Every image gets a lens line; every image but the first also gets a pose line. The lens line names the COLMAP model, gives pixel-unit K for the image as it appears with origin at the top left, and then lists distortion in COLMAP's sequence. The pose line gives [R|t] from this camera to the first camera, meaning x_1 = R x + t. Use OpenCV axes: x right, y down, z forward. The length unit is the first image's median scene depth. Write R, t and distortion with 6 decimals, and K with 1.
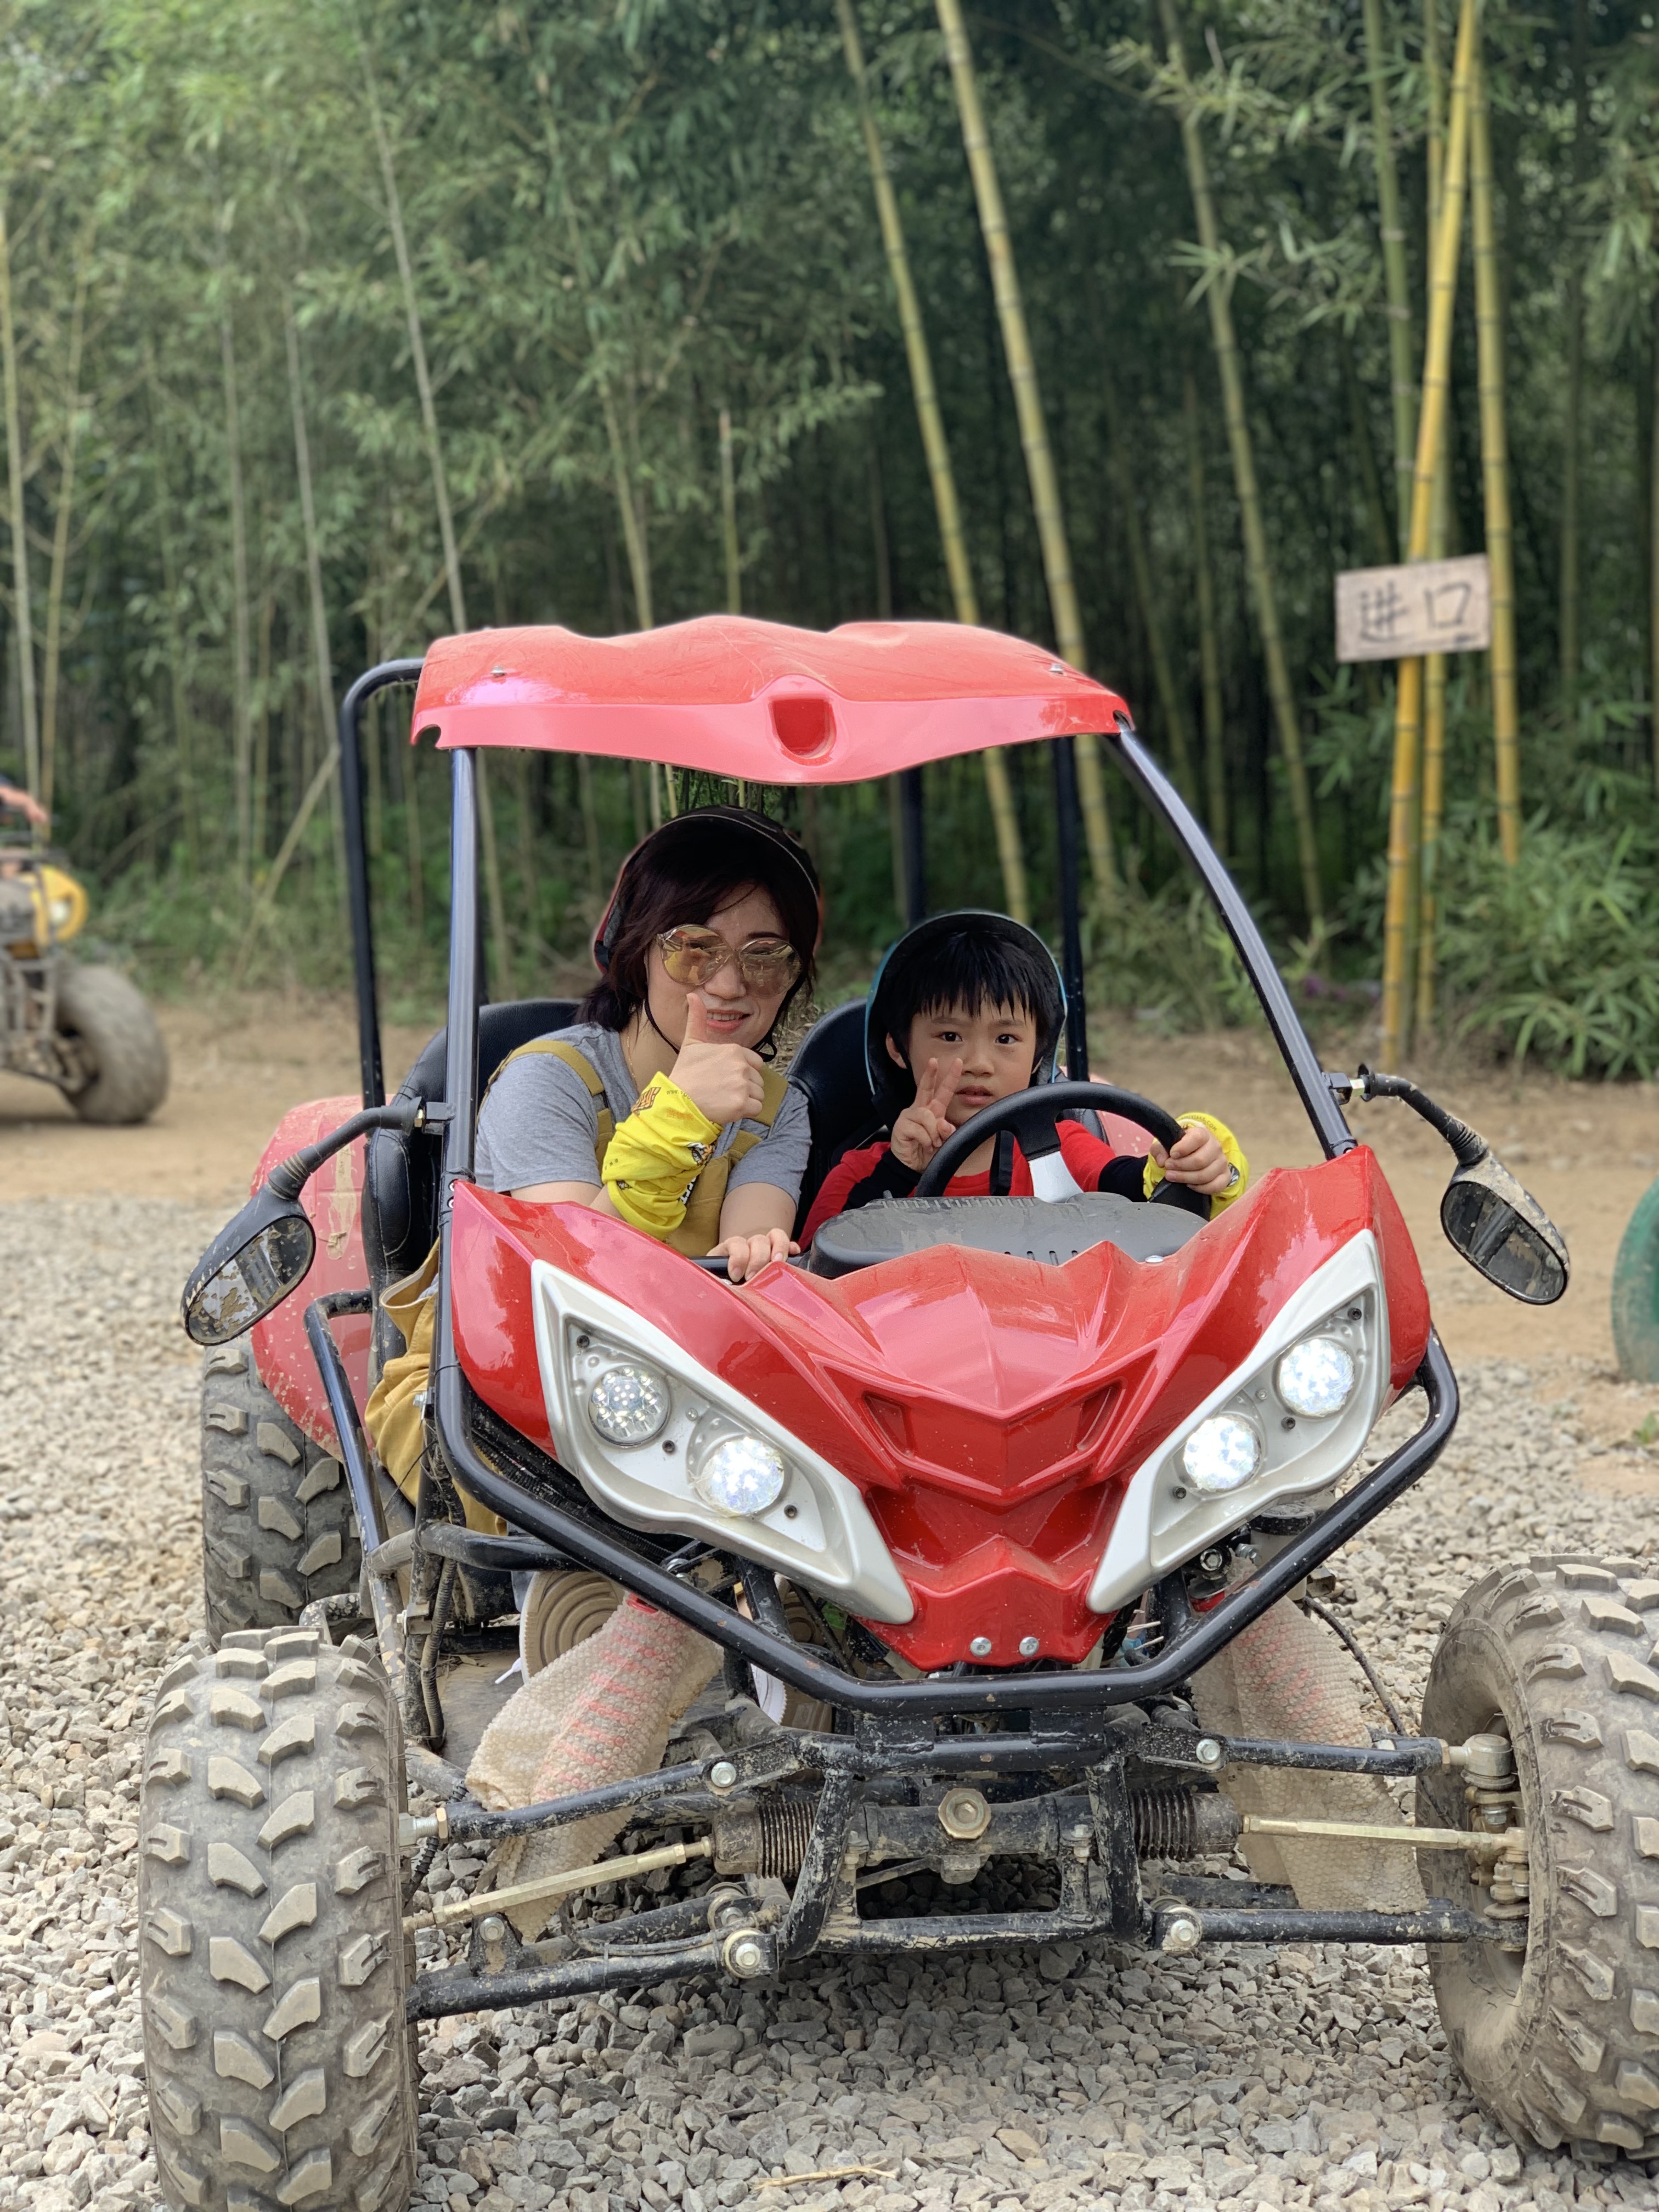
lens RADIAL K [[3358.1, 0, 831.1], [0, 3358.1, 1104.0], [0, 0, 1]] dist [0.042992, 0.000000]
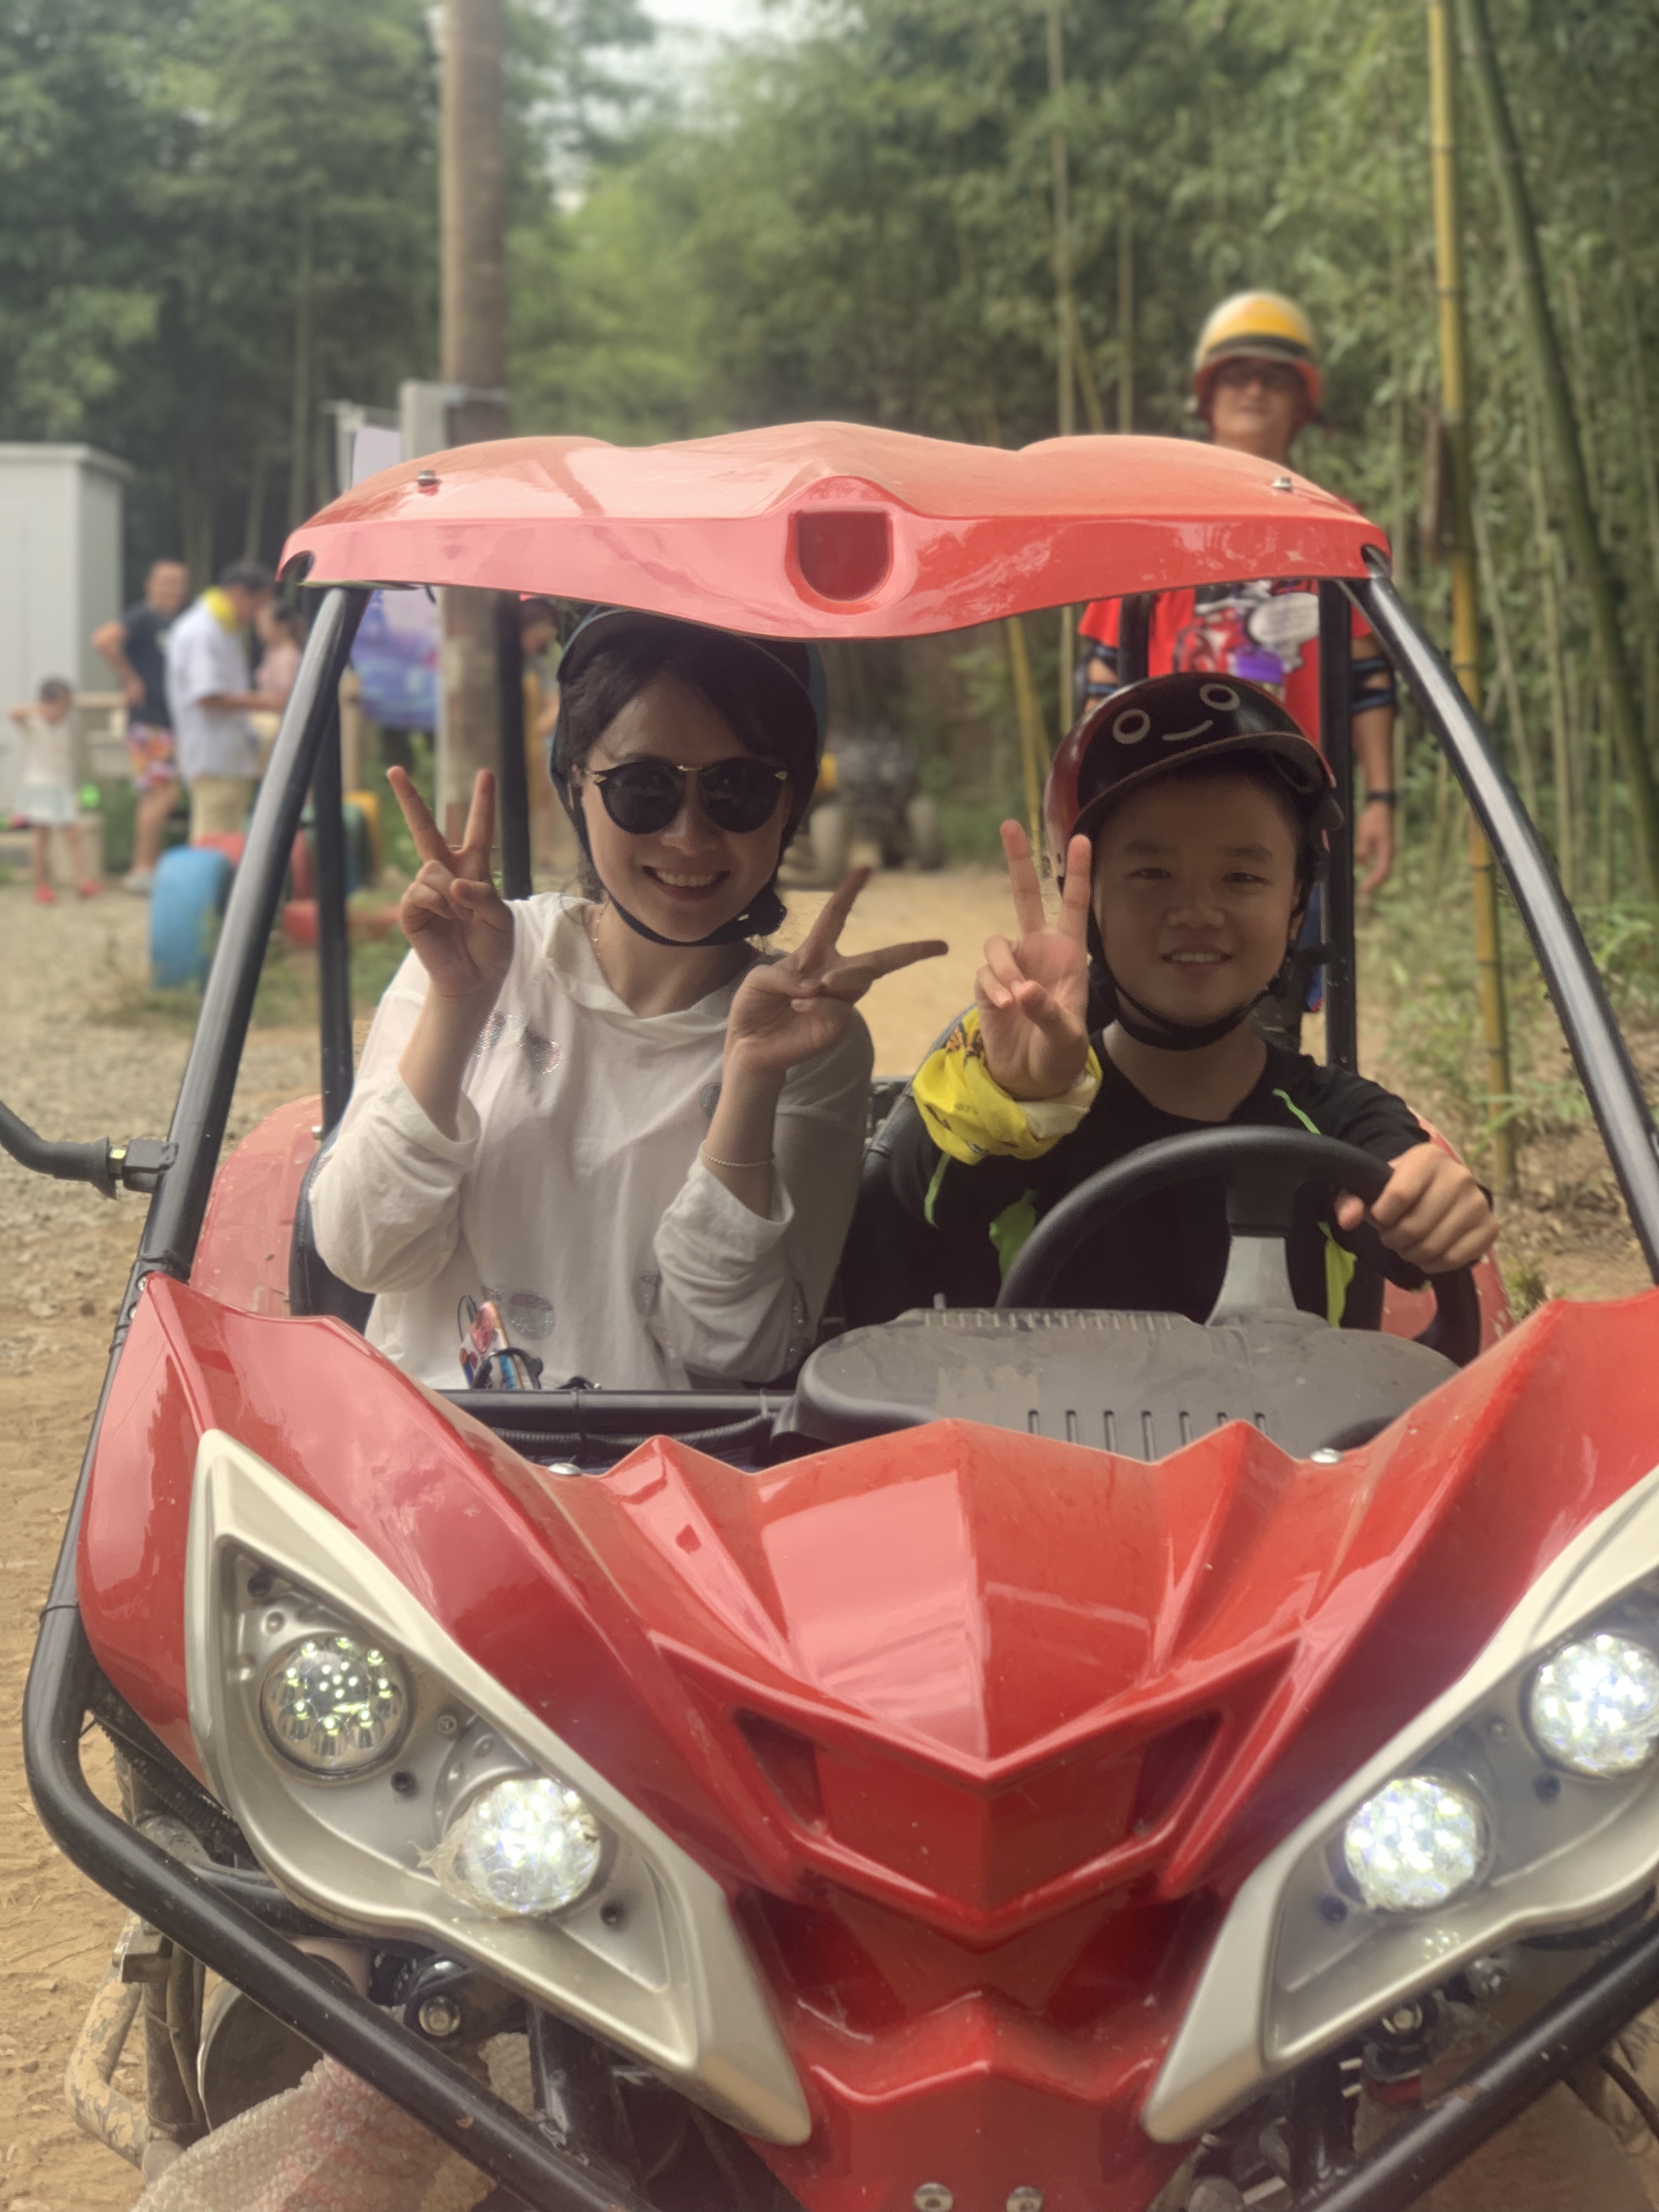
lens RADIAL K [[3358.1, 0, 826.9], [0, 3358.1, 1107.9], [0, 0, 1]] dist [0.042992, 0.000000]
pose [[0.991214, 0.030461, -0.128715, 0.089566], [-0.029269, 0.999509, 0.011140, -0.017878], [0.128991, -0.007275, 0.991619, 0.456607]]
